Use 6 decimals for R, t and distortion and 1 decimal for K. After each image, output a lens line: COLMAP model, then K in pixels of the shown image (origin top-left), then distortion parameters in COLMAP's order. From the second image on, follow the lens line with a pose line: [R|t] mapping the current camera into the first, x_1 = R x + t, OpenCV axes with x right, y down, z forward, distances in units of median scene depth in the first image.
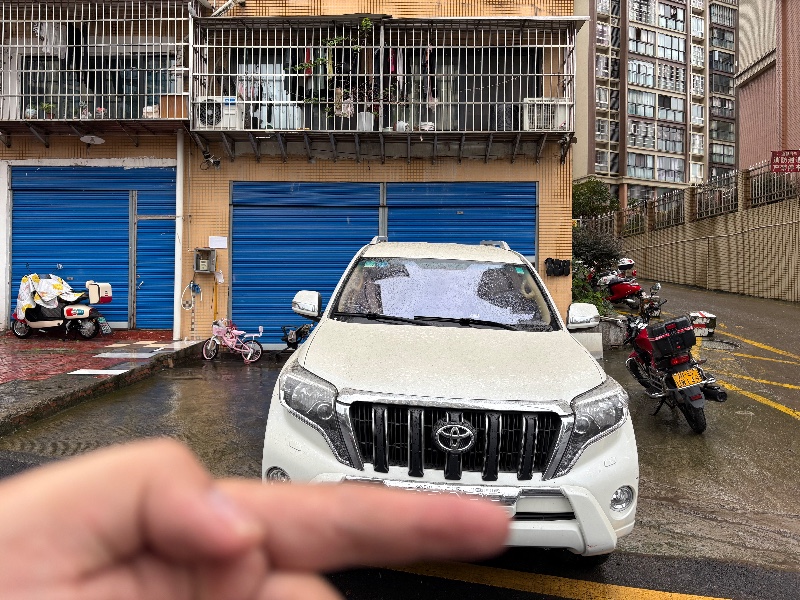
lens RADIAL K [[605.5, 0, 395.6], [0, 605.5, 298.4], [0, 0, 1]] dist [0.037800, -0.038862]
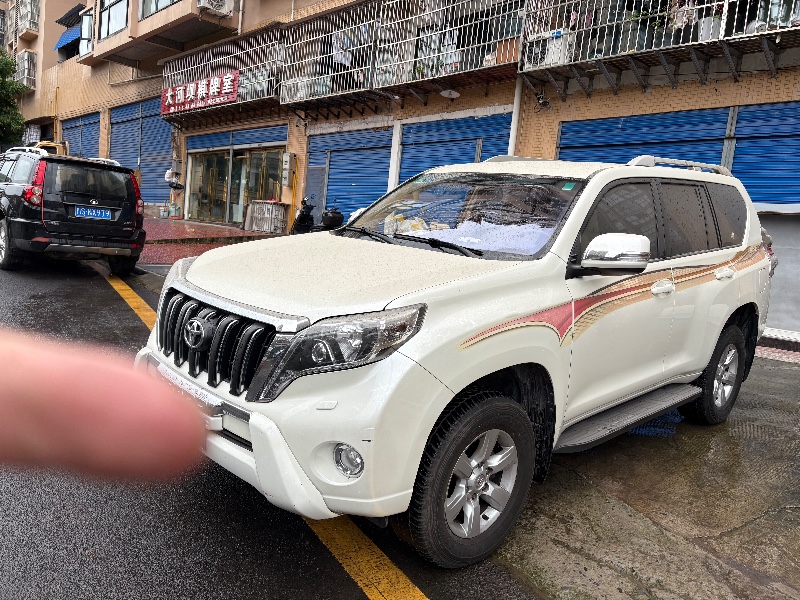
lens RADIAL K [[605.5, 0, 394.0], [0, 605.5, 295.8], [0, 0, 1]] dist [0.037800, -0.038862]
pose [[0.701762, 0.121420, -0.701988, 0.255443], [-0.083454, 0.992596, 0.088258, 0.015555], [0.707507, -0.003352, 0.706699, 0.143558]]
